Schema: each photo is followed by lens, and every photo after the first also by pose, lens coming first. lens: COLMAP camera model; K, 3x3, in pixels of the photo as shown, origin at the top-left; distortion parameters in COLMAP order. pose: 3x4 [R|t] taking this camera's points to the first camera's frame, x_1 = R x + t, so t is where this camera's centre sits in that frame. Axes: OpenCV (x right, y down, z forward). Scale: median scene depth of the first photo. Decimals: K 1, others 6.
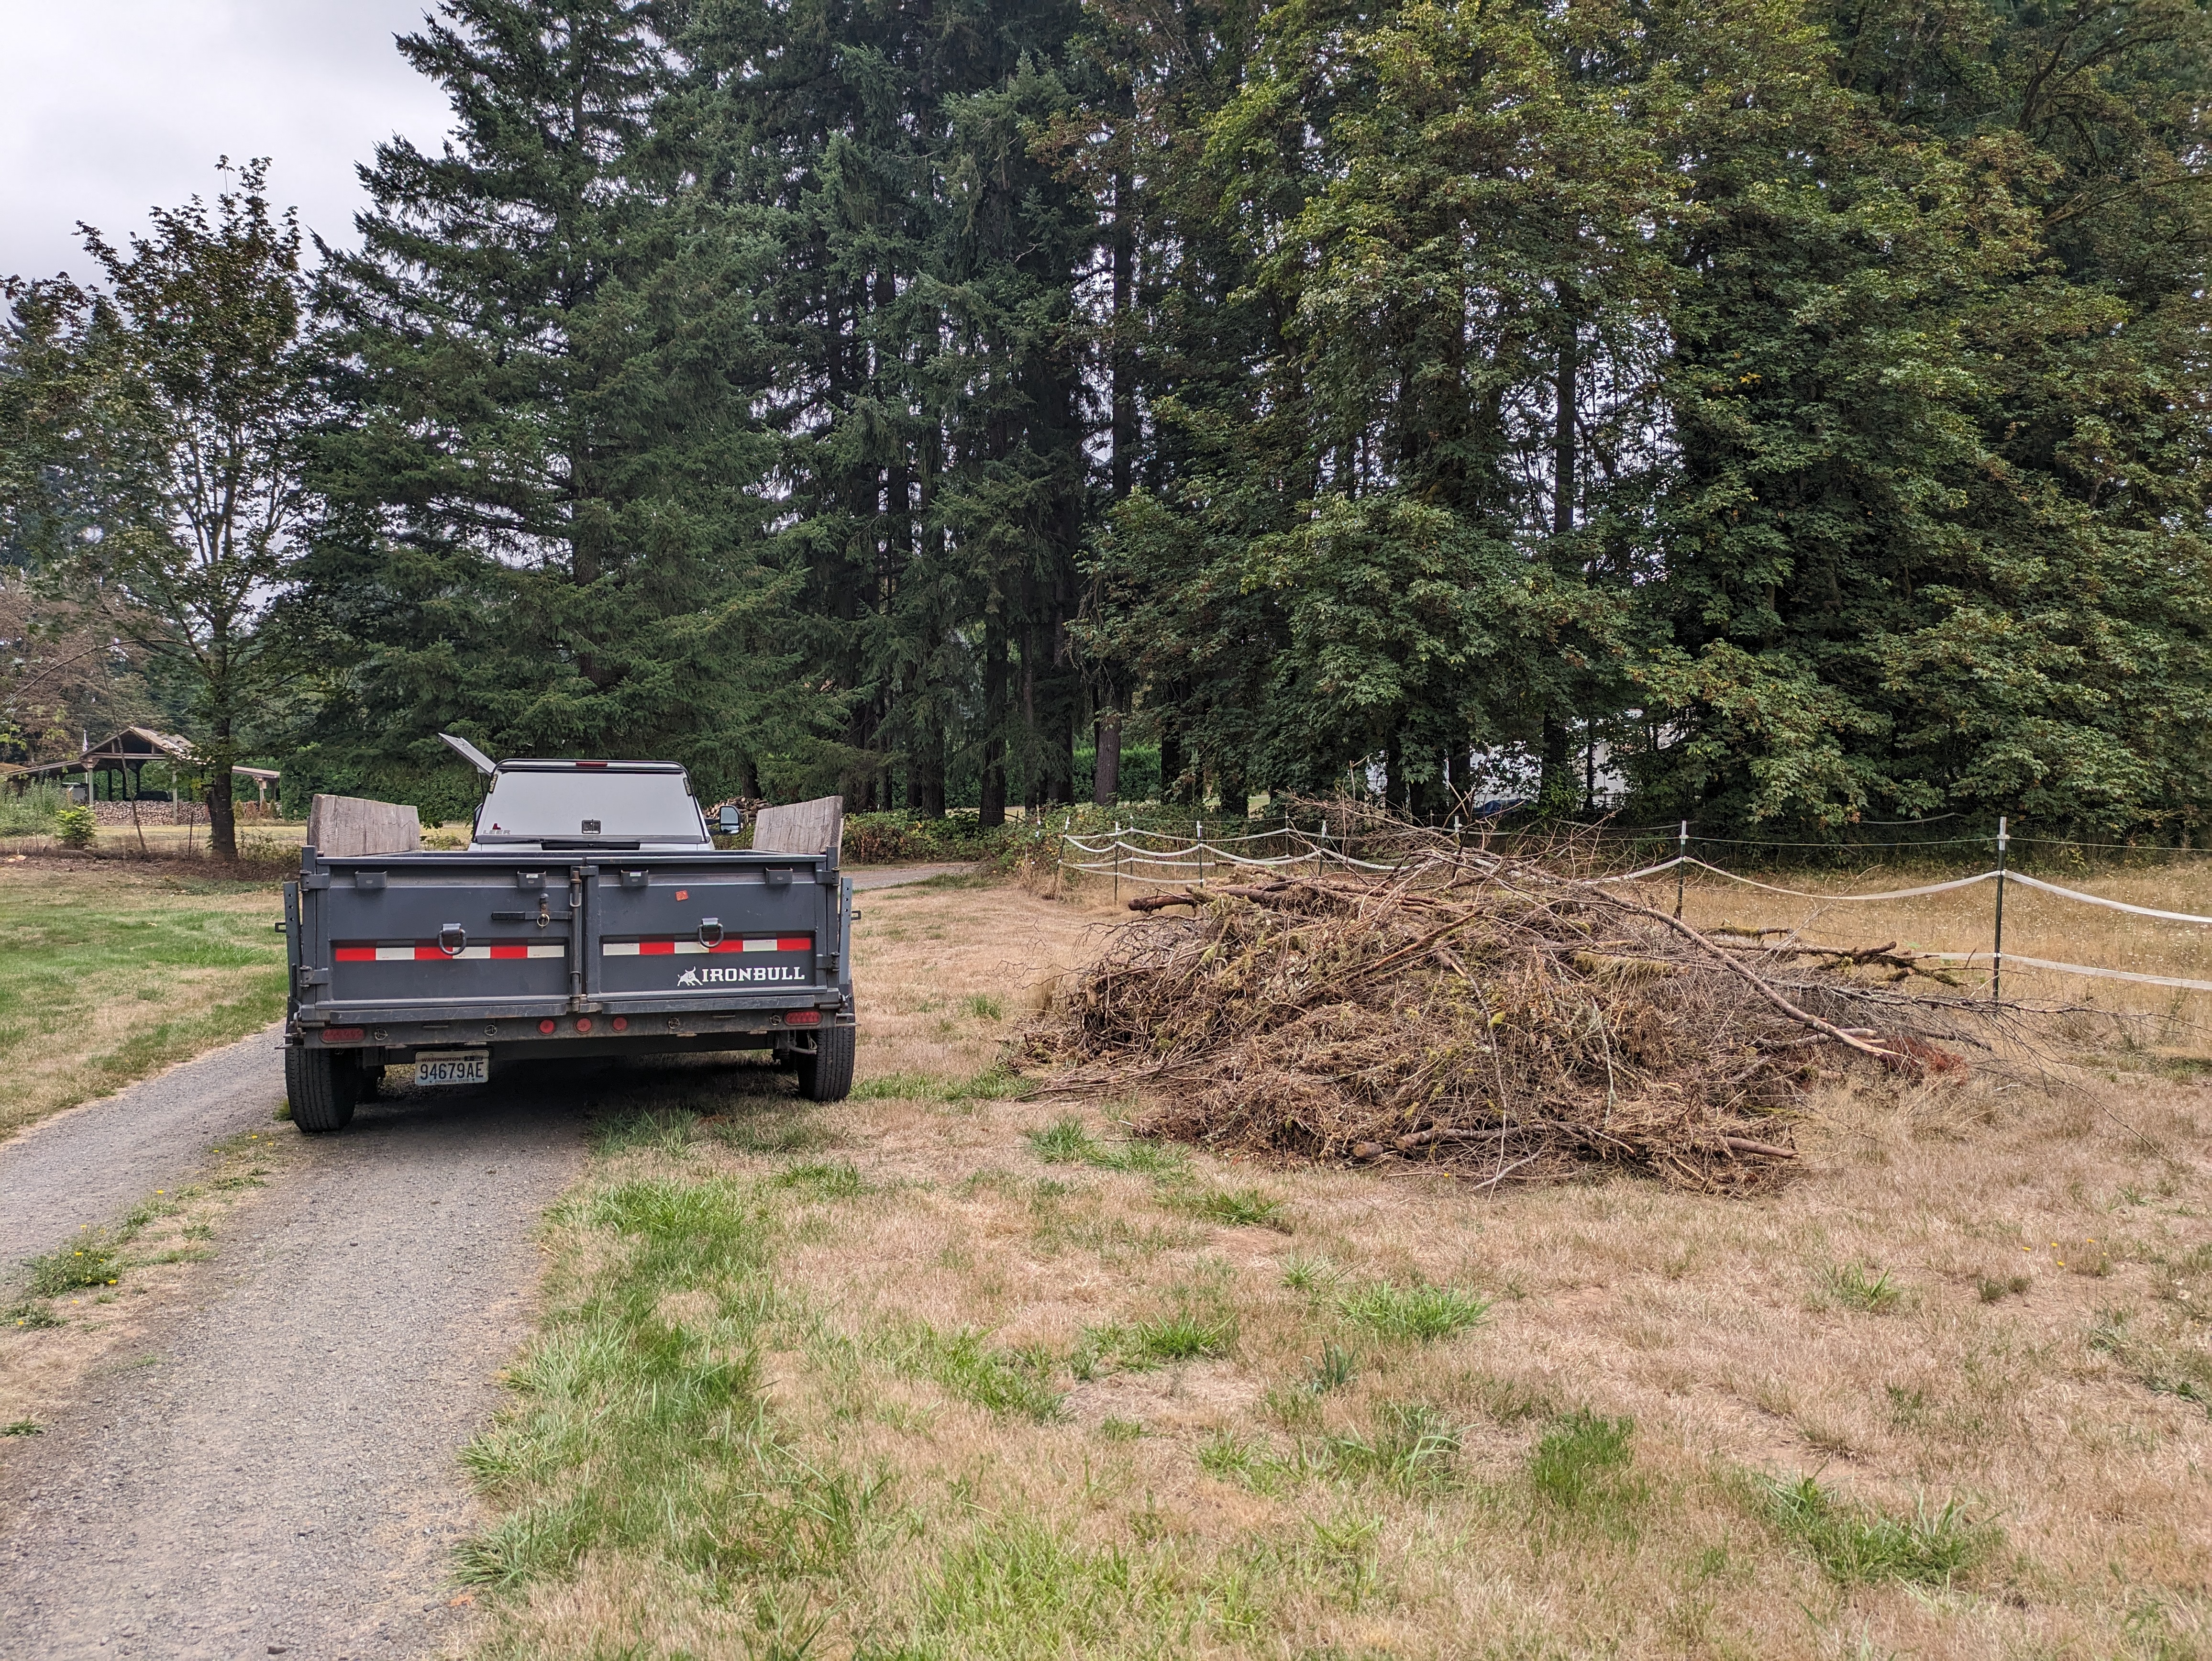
lens RADIAL K [[1771.6, 0, 1106.0], [0, 1771.6, 830.5], [0, 0, 1]] dist [0.038073, -0.008307]
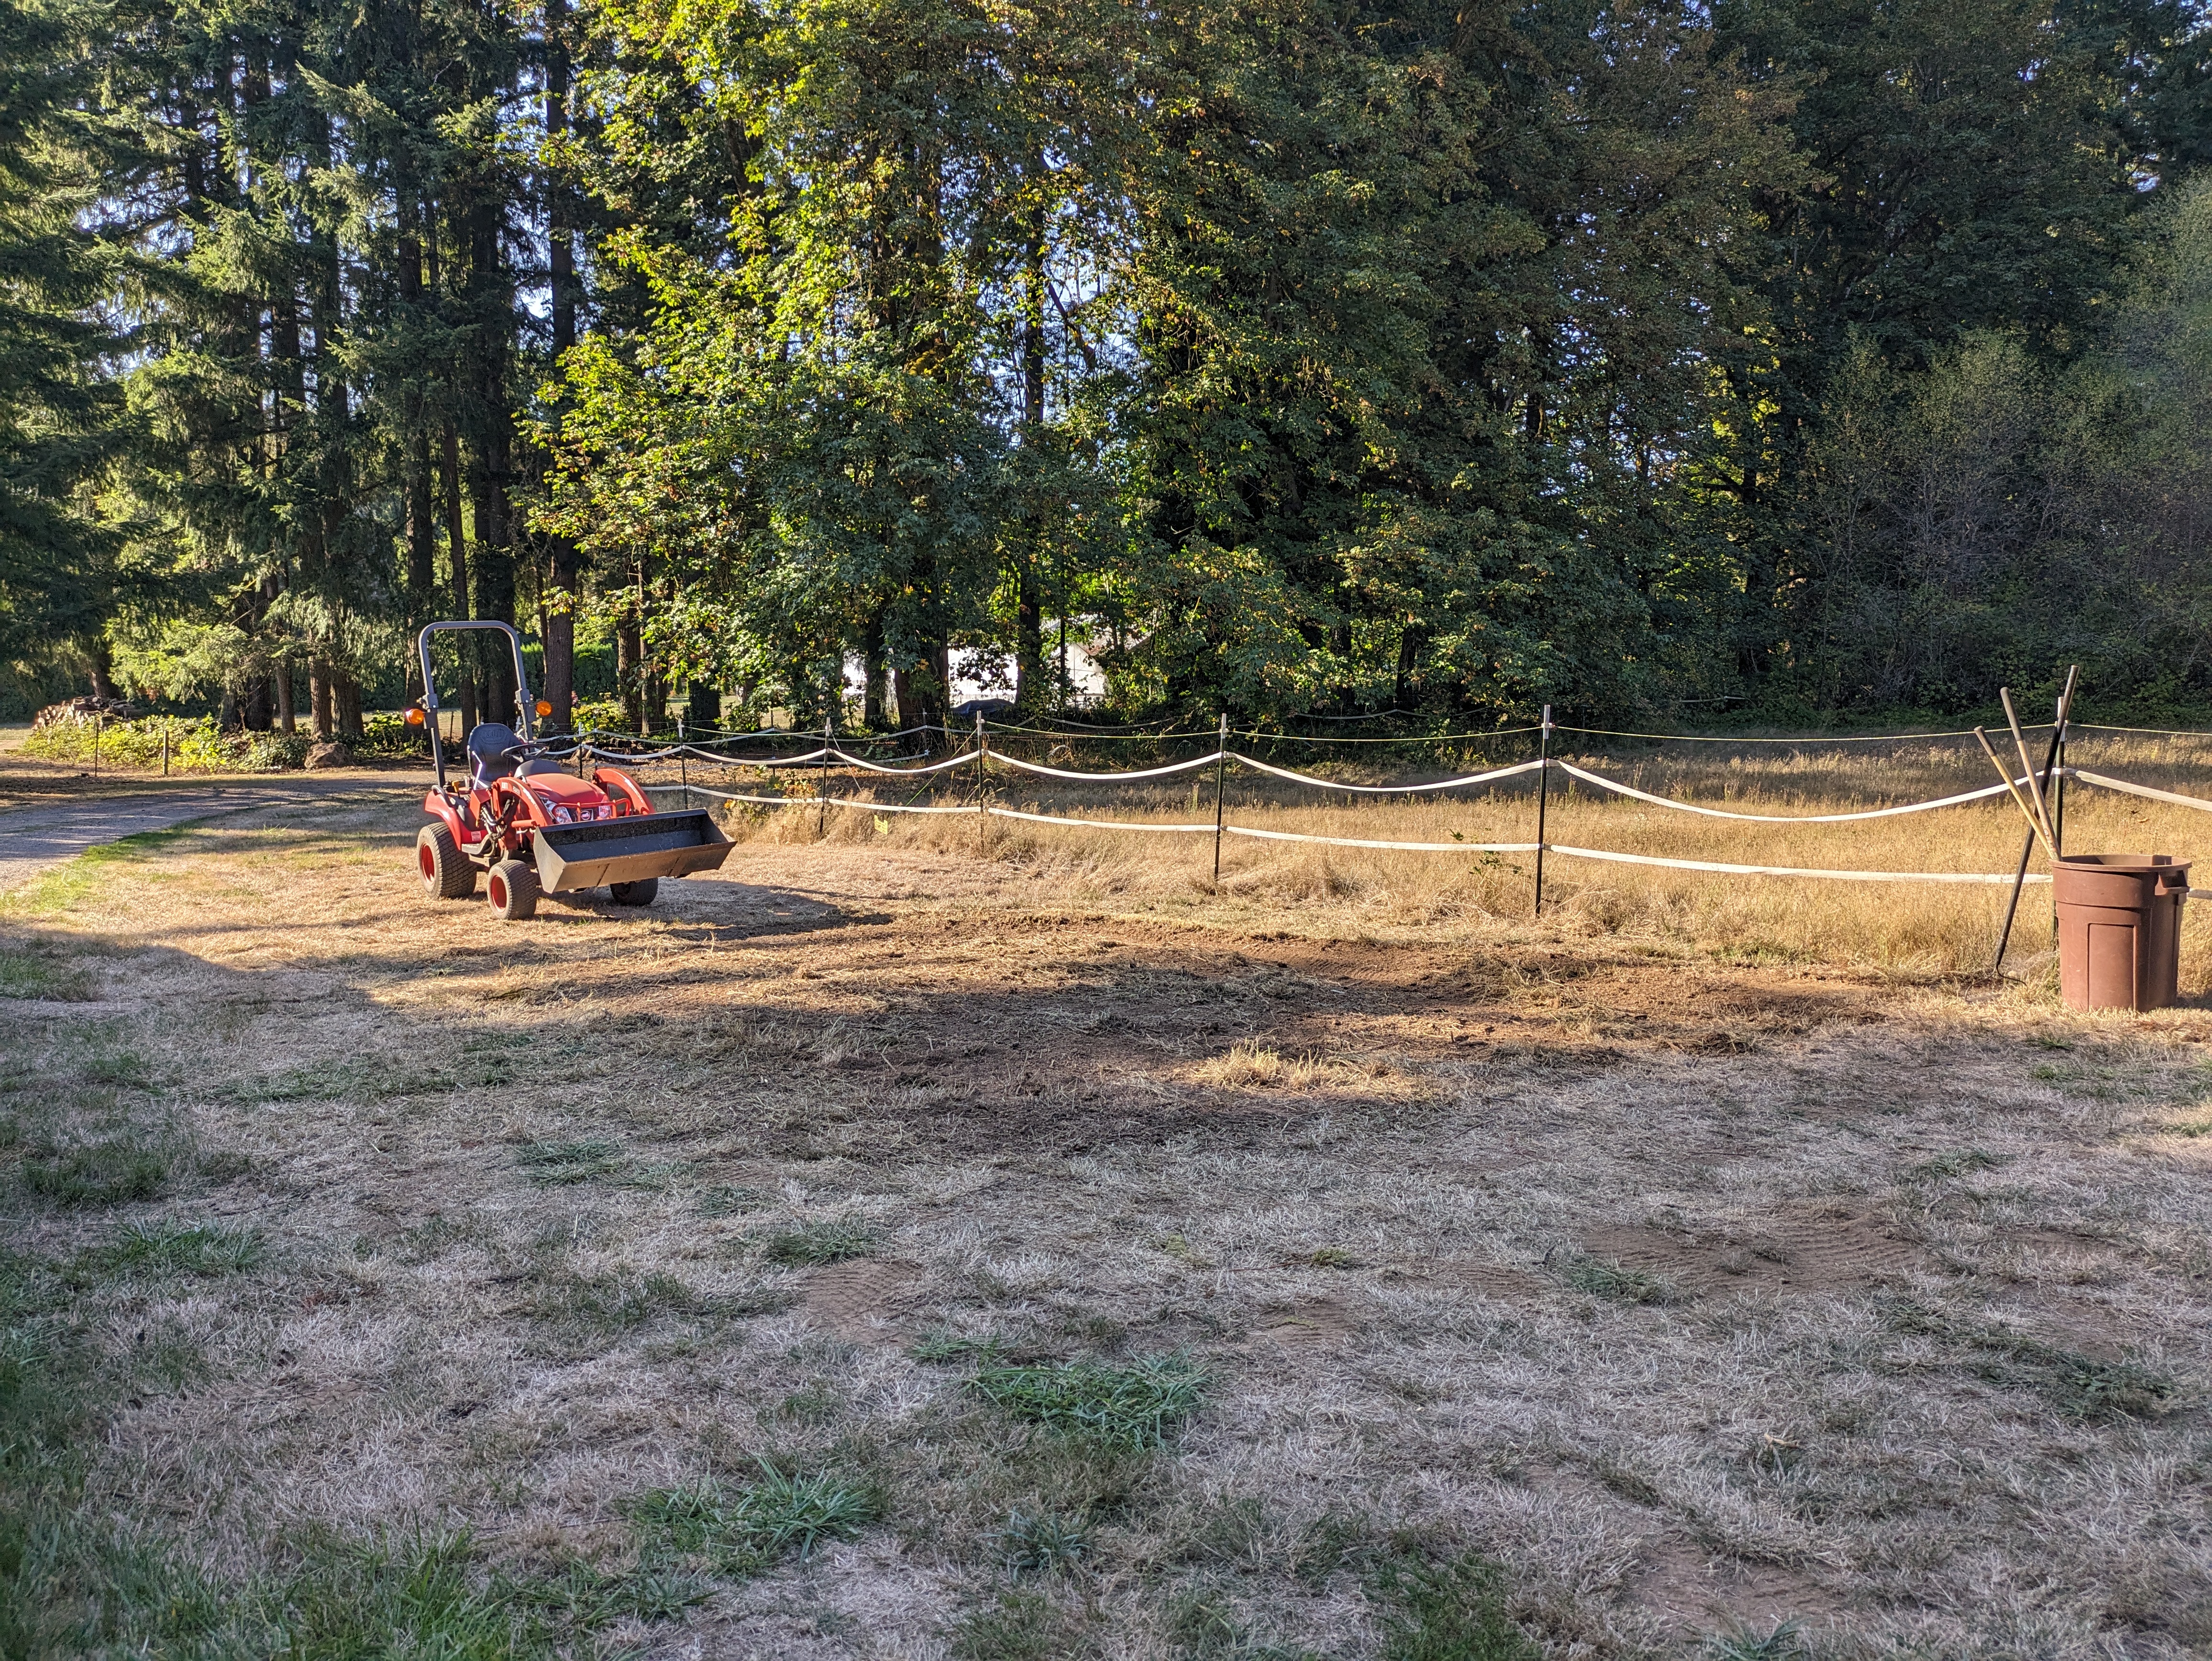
lens RADIAL K [[1633.5, 0, 1106.0], [0, 1633.5, 830.5], [0, 0, 1]] dist [-0.013646, -0.002996]
pose [[0.942904, -0.035476, 0.331170, -0.014321], [0.015953, 0.997981, 0.061484, 0.001564], [-0.332682, -0.052690, 0.941566, 0.141729]]
